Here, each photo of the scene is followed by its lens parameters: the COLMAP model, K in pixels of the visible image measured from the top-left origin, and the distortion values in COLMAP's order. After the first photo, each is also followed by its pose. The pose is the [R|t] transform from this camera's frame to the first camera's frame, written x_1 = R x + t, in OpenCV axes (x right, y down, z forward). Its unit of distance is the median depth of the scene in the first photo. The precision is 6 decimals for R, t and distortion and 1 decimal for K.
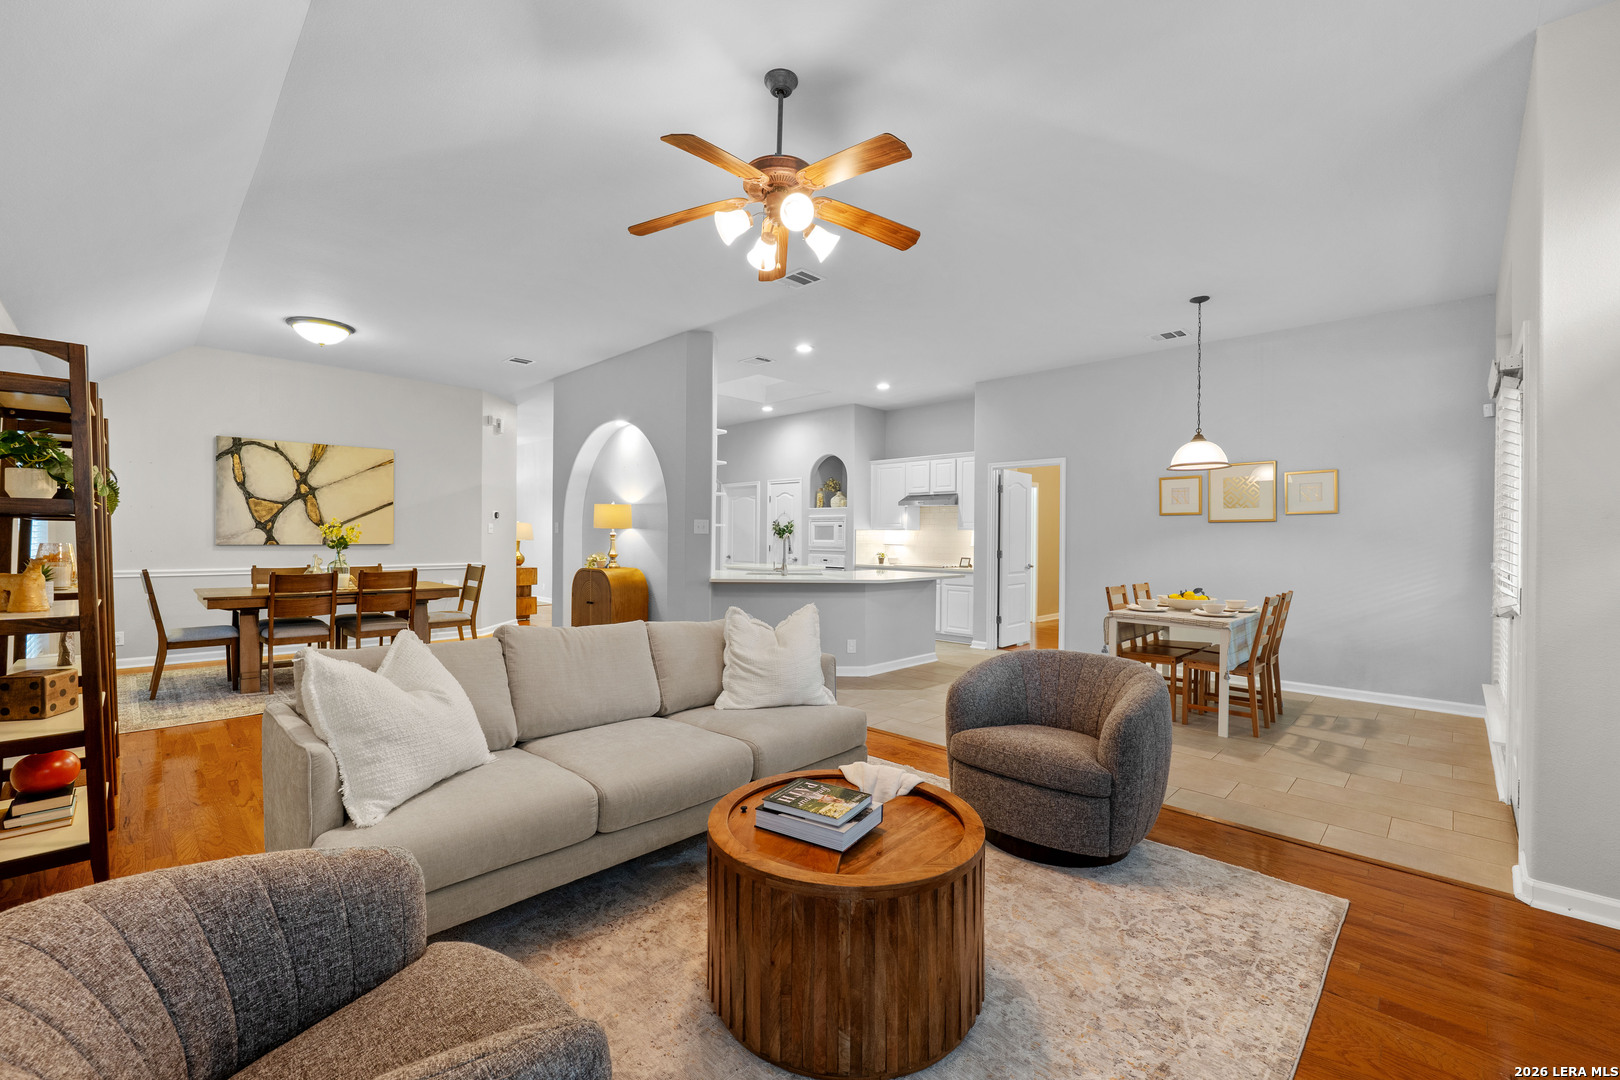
lens RADIAL K [[666.2, 0, 807.5], [0, 666.2, 542.0], [0, 0, 1]] dist [-0.012552, 0.000529]
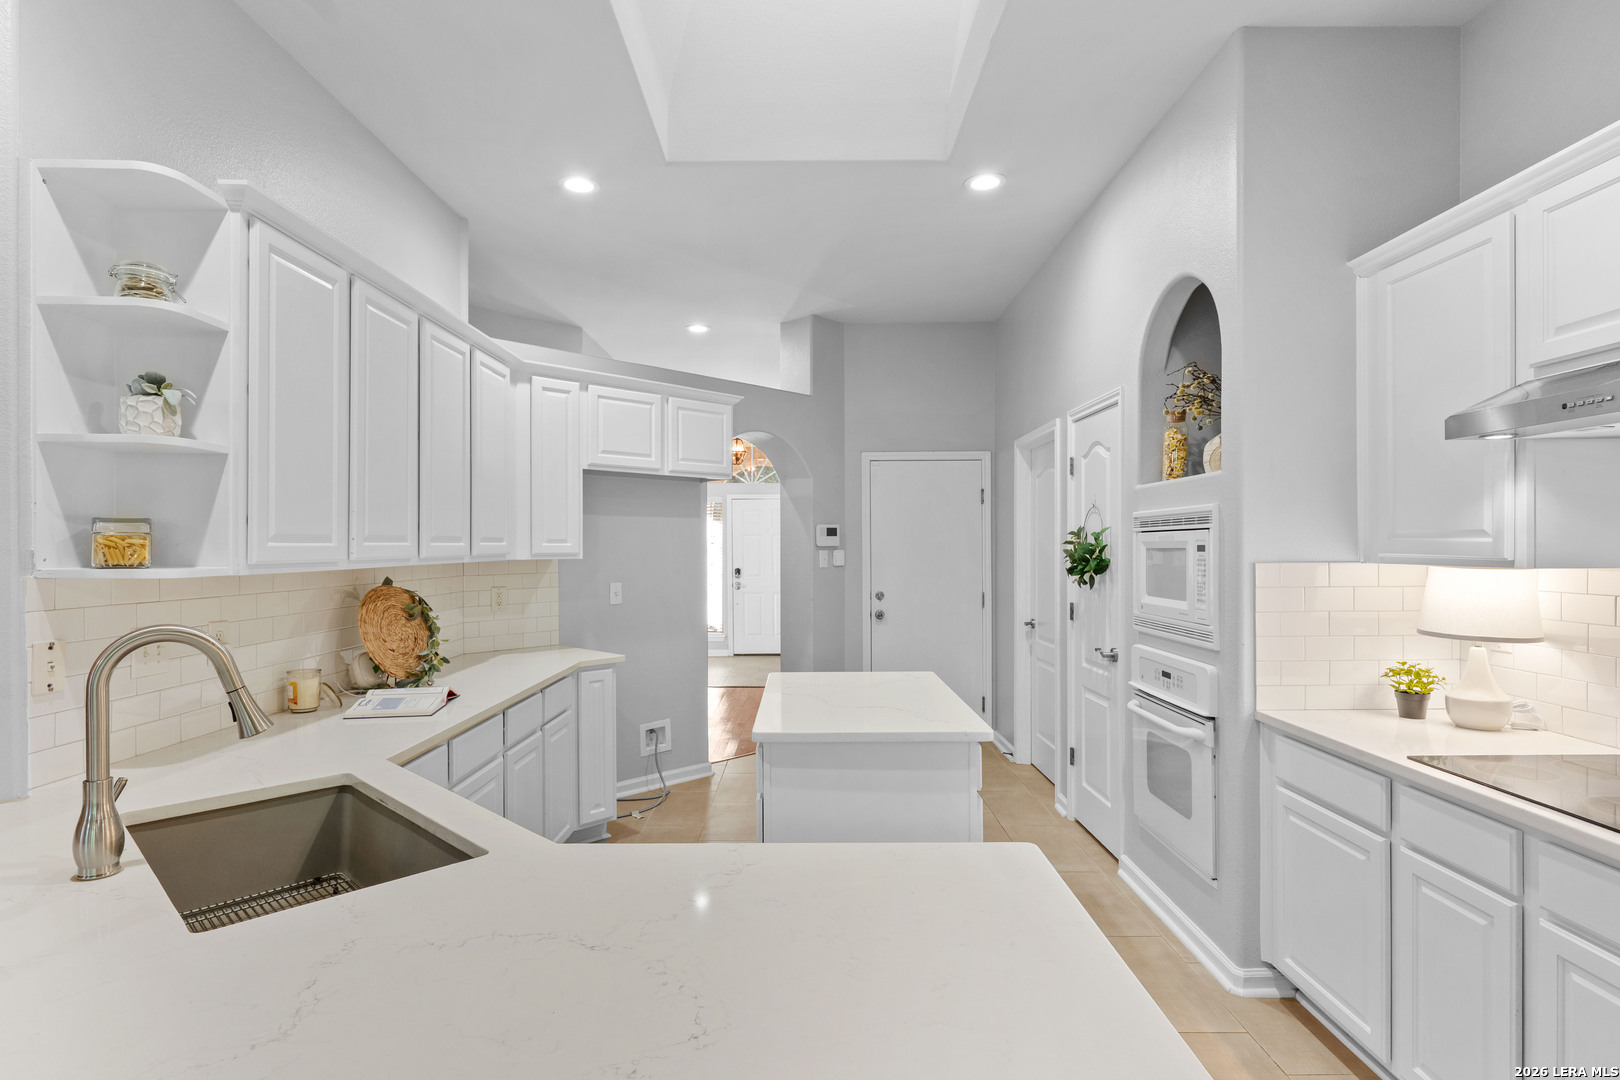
lens RADIAL K [[837.7, 0, 808.6], [0, 837.7, 550.3], [0, 0, 1]] dist [-0.001800, -0.000391]
pose [[0.700636, -0.007982, -0.713474, 0.231124], [0.003951, 0.999965, -0.007308, -0.028860], [0.713508, 0.002302, 0.700643, 0.917870]]
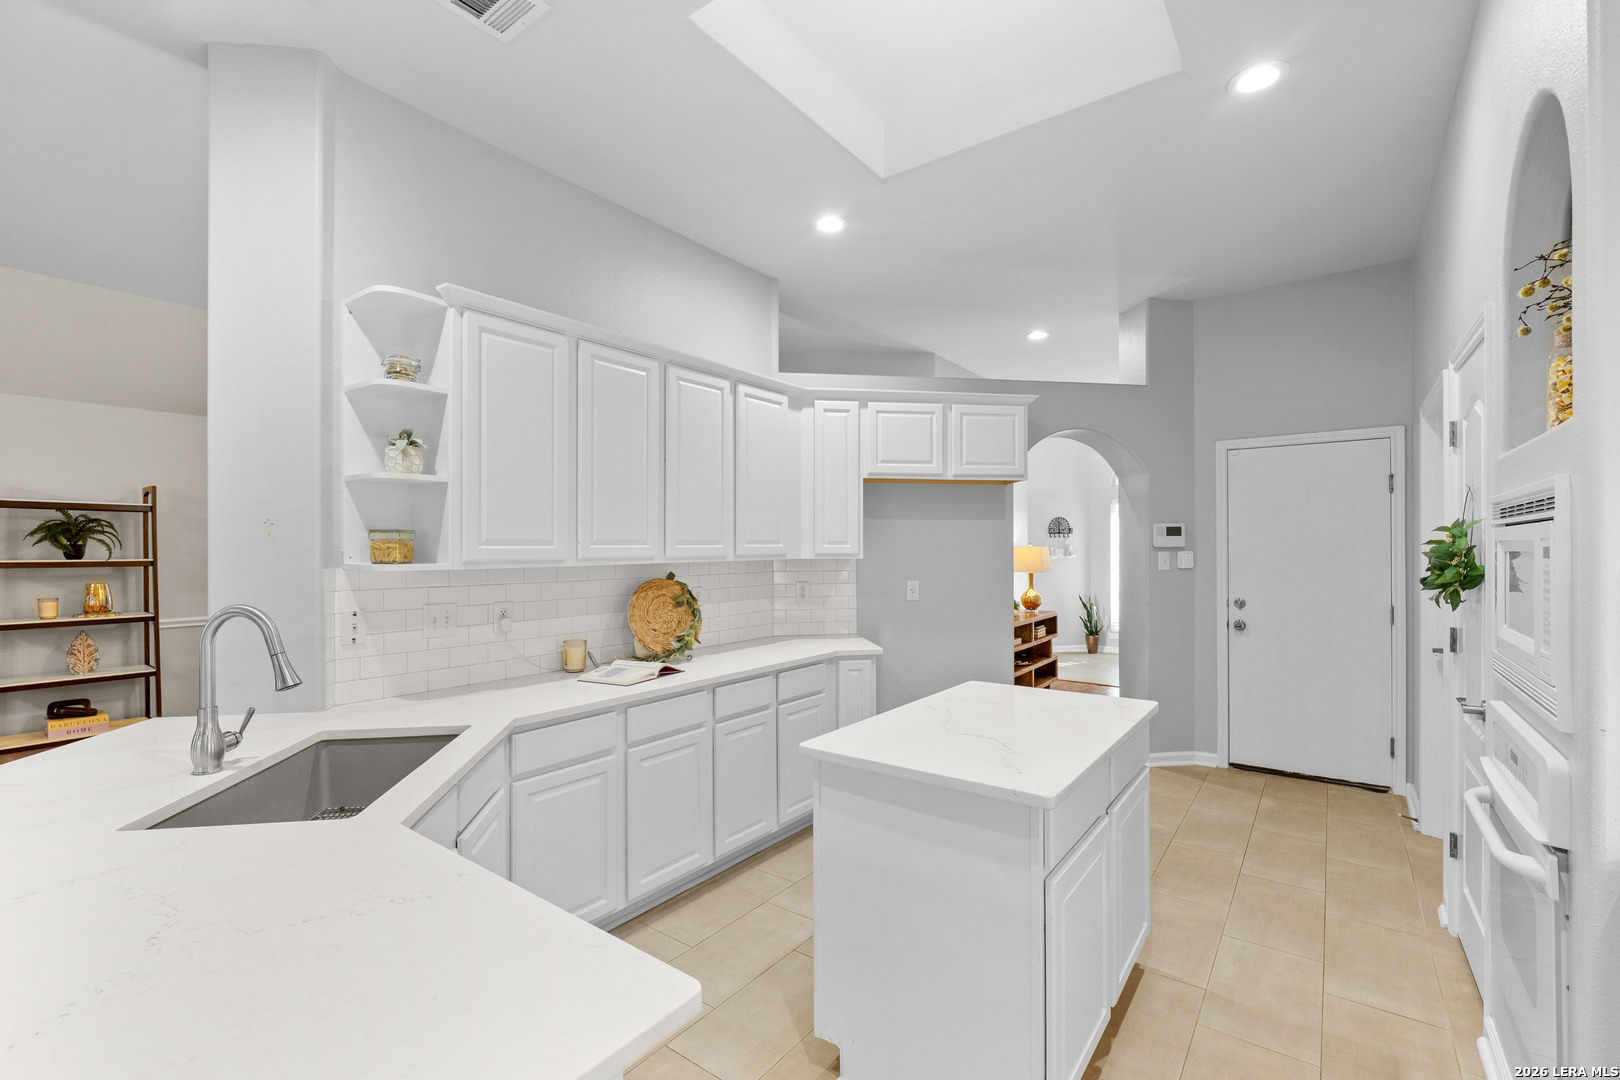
lens RADIAL K [[705.2, 0, 806.6], [0, 705.2, 548.5], [0, 0, 1]] dist [-0.005728, -0.000063]
pose [[0.132839, -0.008721, -0.991099, 0.243623], [-0.002971, 0.999953, -0.009197, -0.030698], [0.991133, 0.004166, 0.132807, 1.115108]]
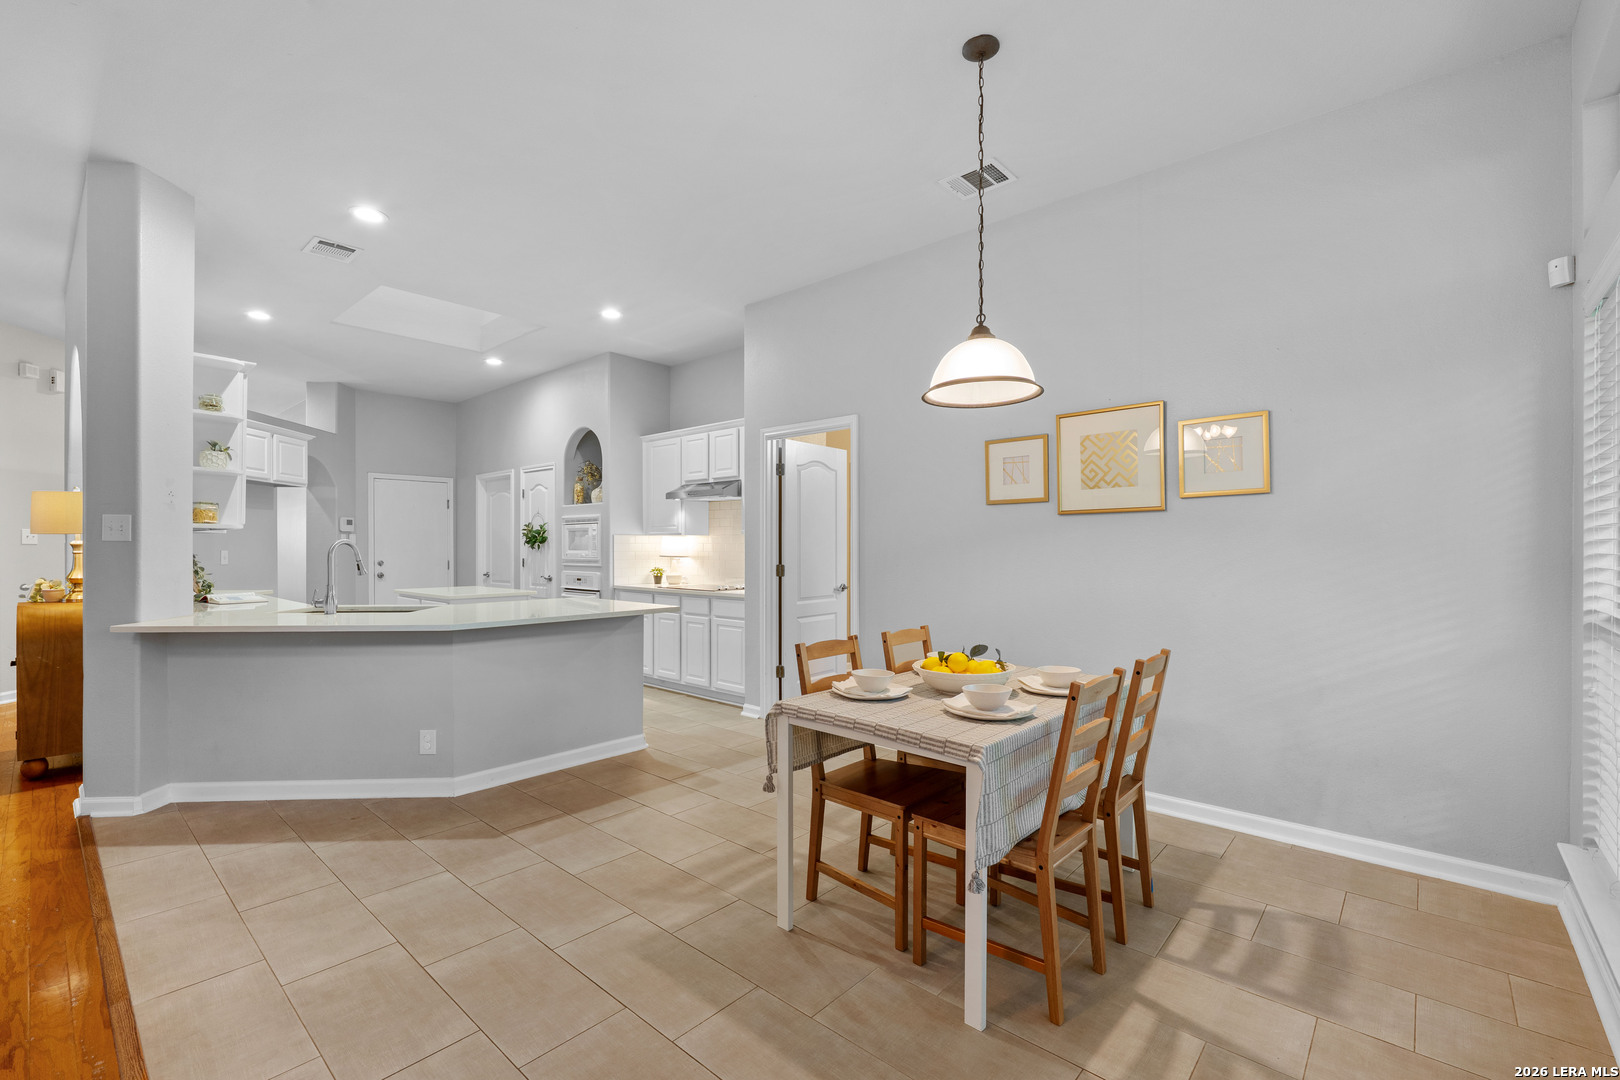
lens RADIAL K [[698.2, 0, 810.4], [0, 698.2, 551.5], [0, 0, 1]] dist [-0.007247, -0.000157]
pose [[0.998793, -0.007769, 0.048509, 0.322273], [0.007834, 0.999969, -0.001150, 0.001106], [-0.048498, 0.001528, 0.998822, 0.365408]]
